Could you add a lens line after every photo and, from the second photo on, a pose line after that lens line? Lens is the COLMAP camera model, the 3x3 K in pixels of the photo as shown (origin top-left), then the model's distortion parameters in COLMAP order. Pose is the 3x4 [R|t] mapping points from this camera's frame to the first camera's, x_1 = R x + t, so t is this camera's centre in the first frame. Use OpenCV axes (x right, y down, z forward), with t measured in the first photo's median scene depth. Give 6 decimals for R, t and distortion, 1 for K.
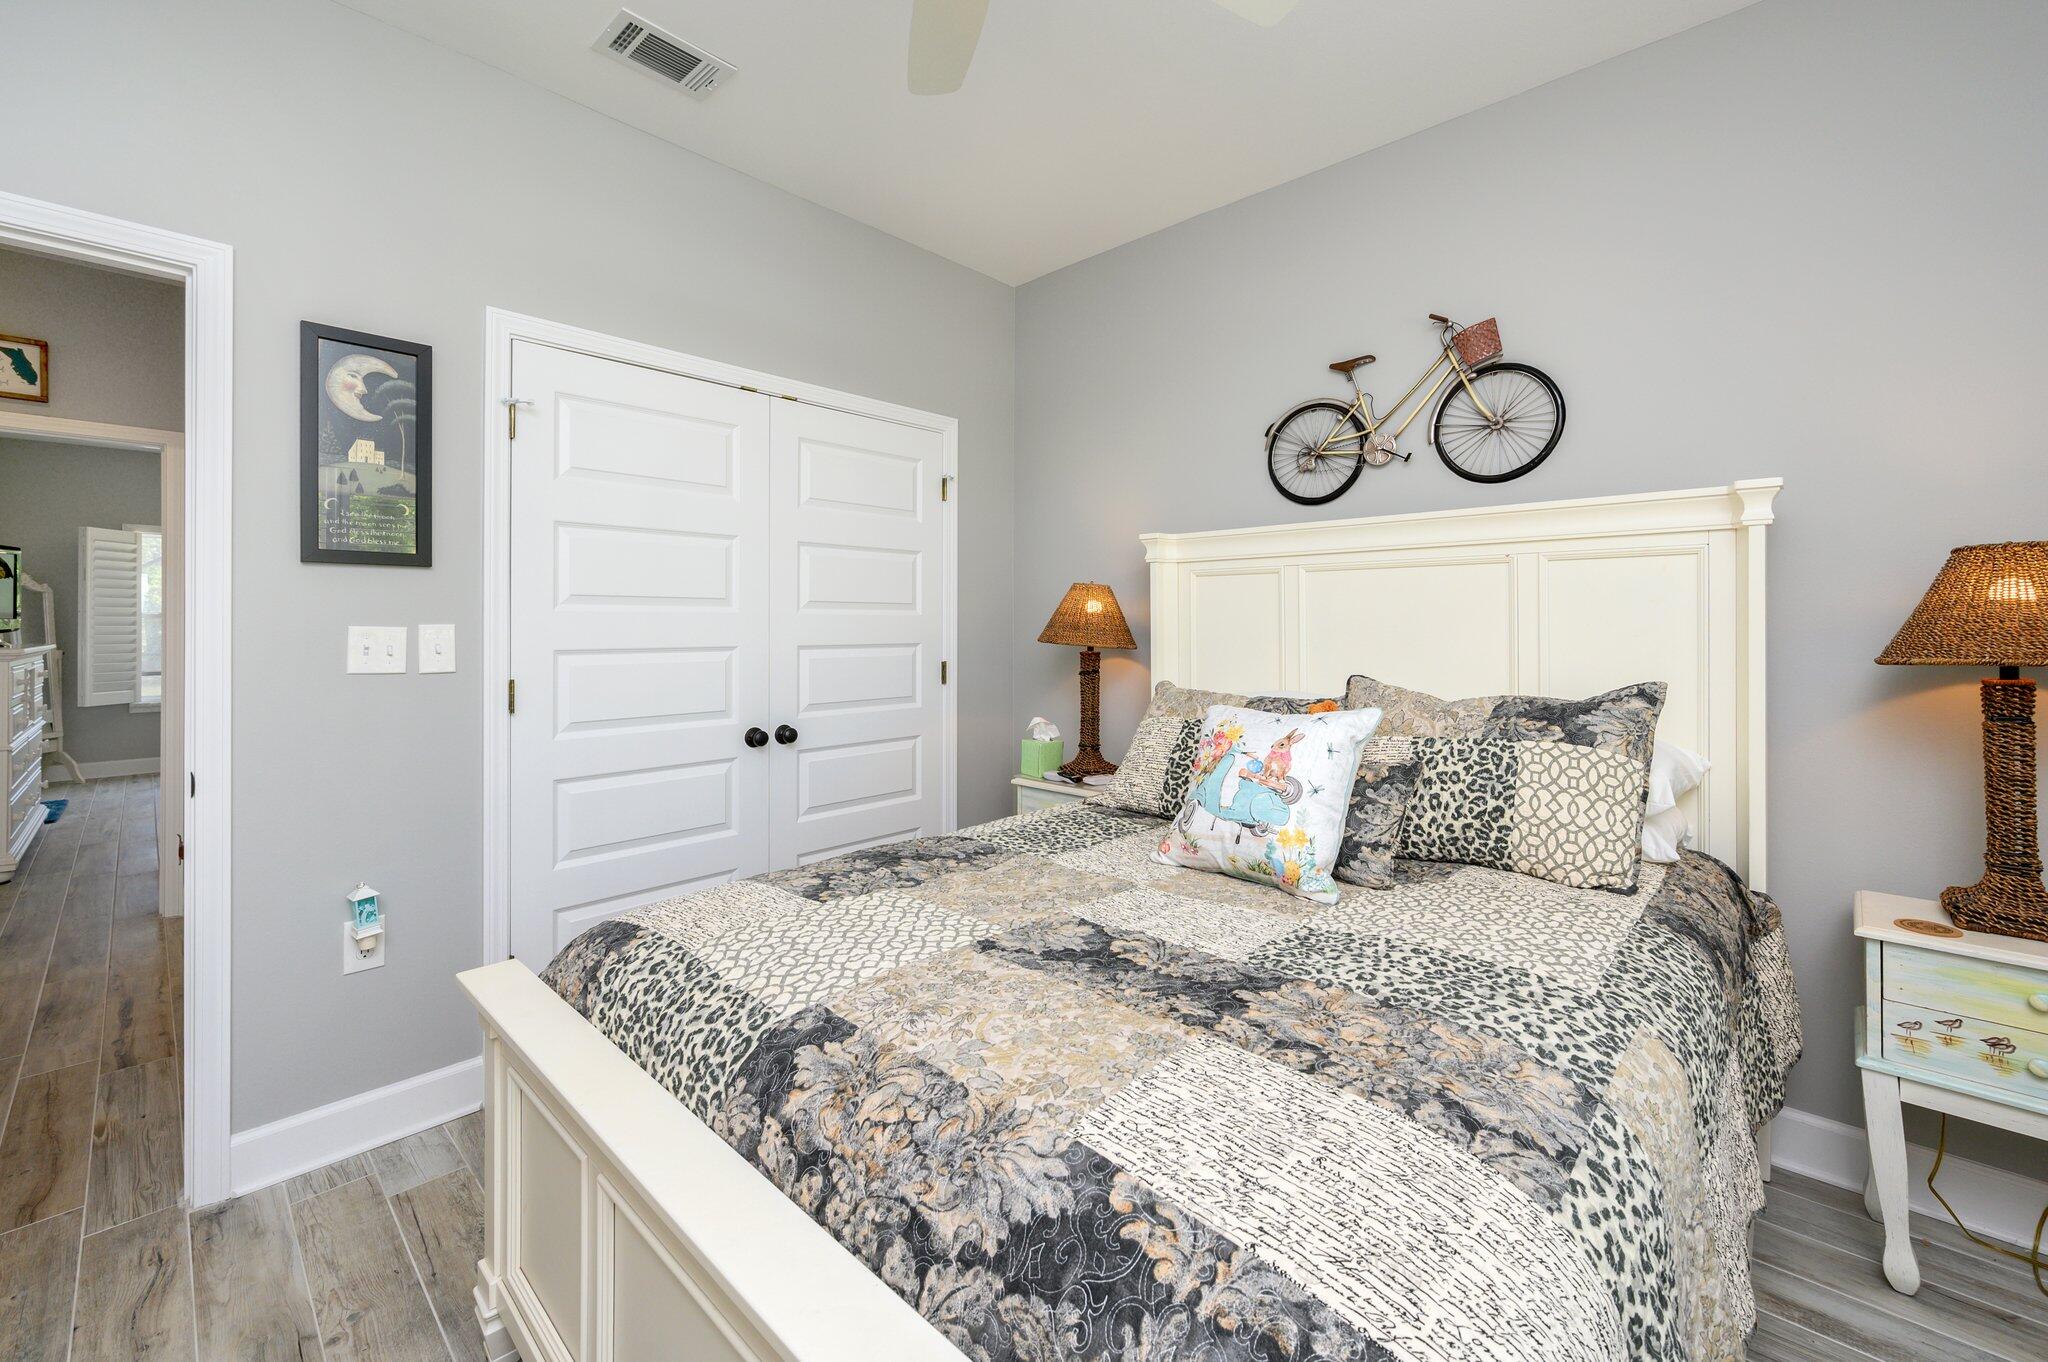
lens RADIAL K [[837.0, 0, 1031.9], [0, 837.0, 626.1], [0, 0, 1]] dist [-0.000256, -0.000050]
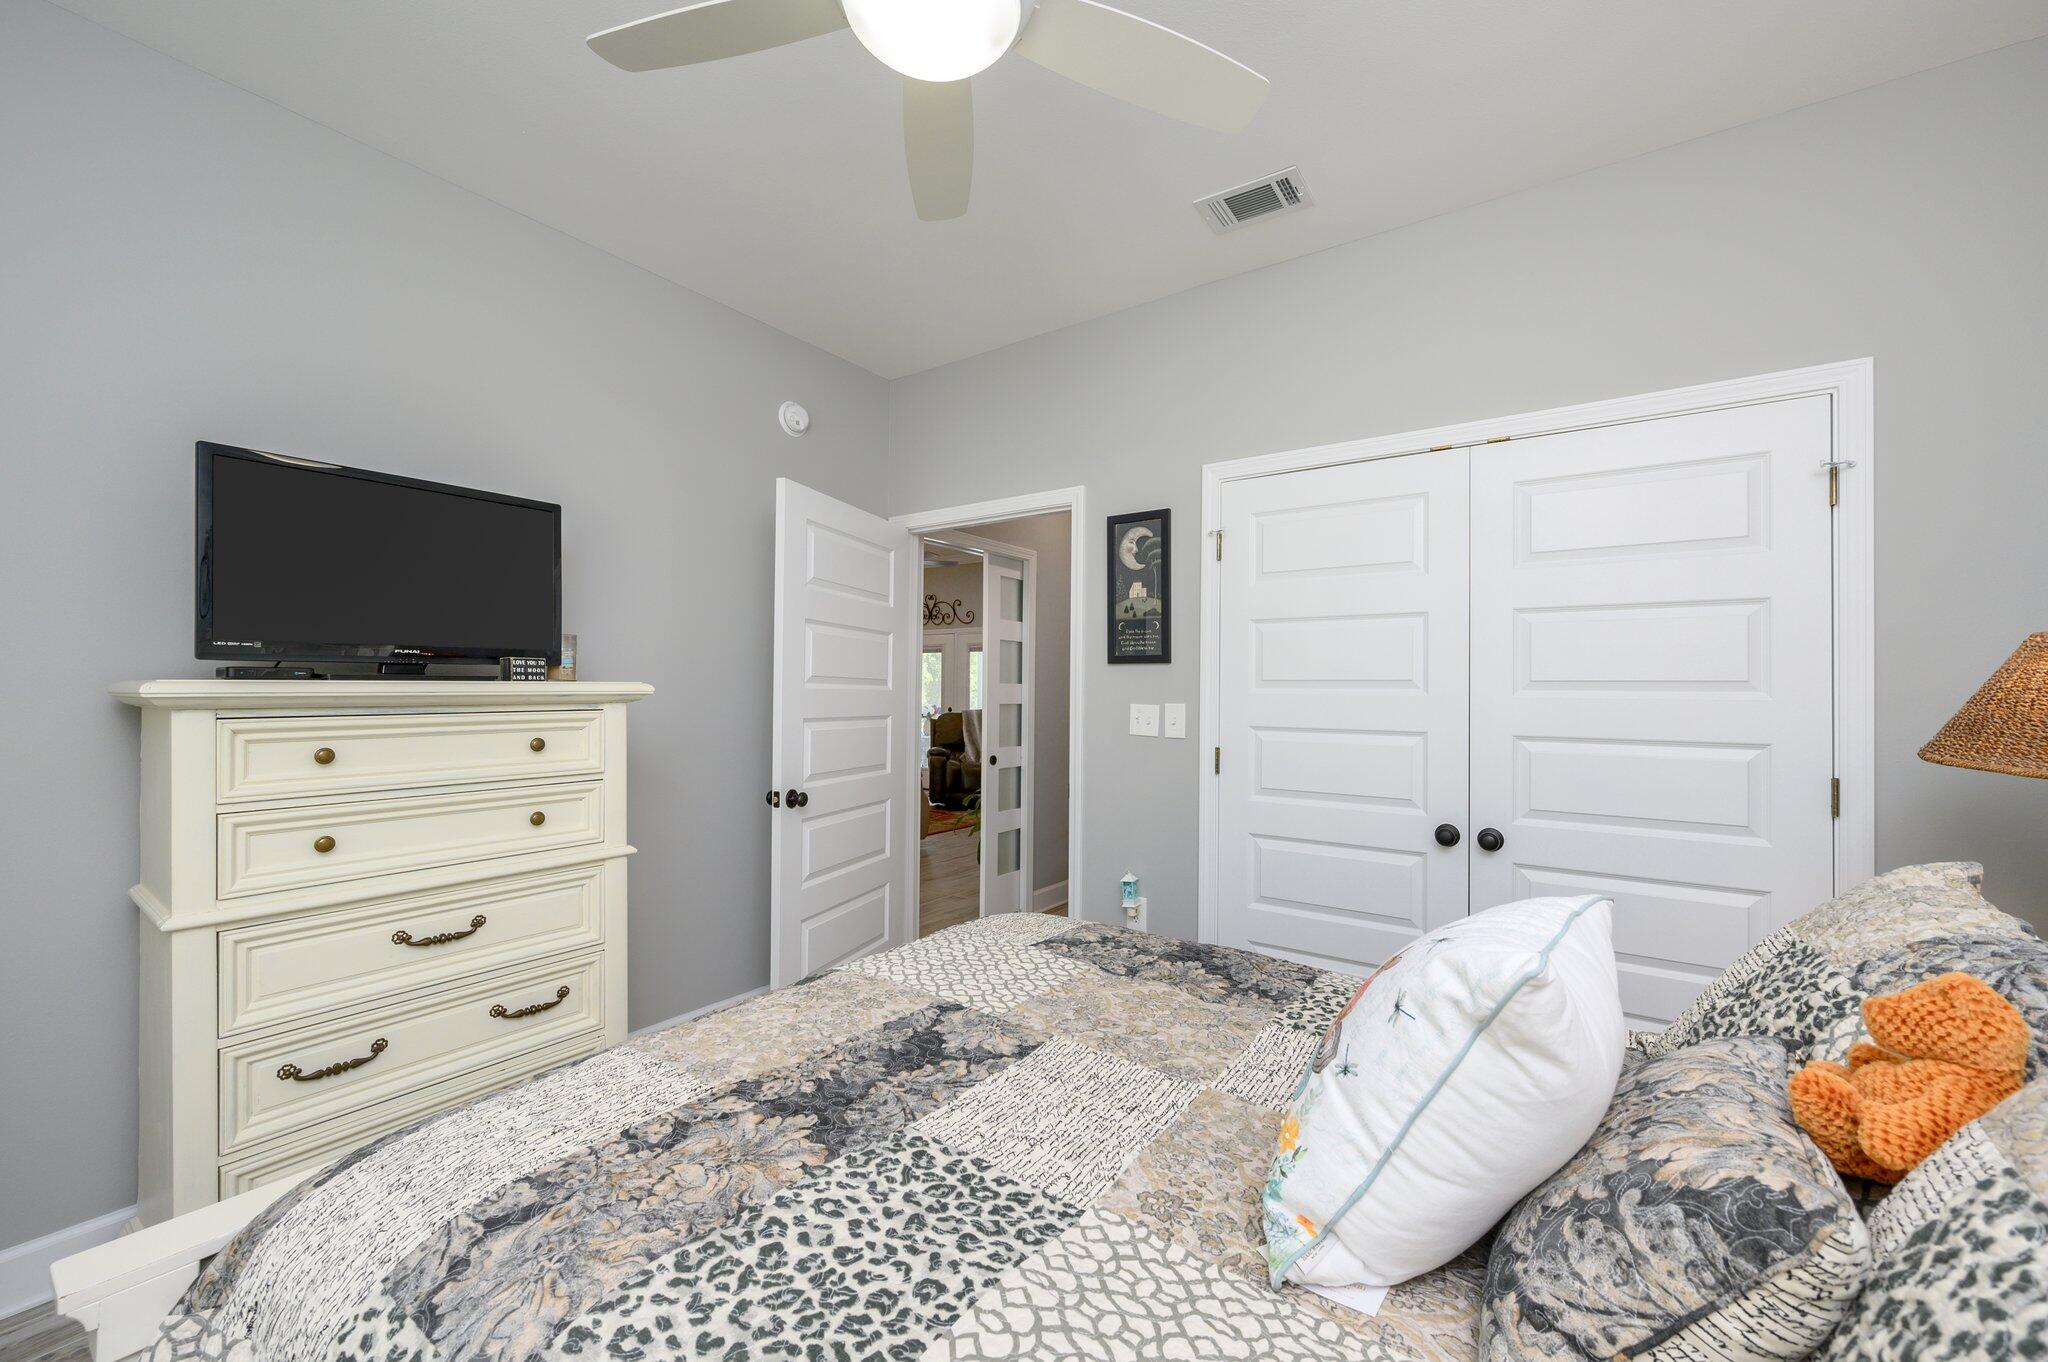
lens RADIAL K [[806.4, 0, 1024.0], [0, 806.4, 681.0], [0, 0, 1]] dist [-0.001470, 0.000009]
pose [[0.135402, -0.012220, -0.990715, 0.861553], [-0.011931, 0.999831, -0.013963, -0.025877], [0.990719, 0.013711, 0.135233, 0.815536]]
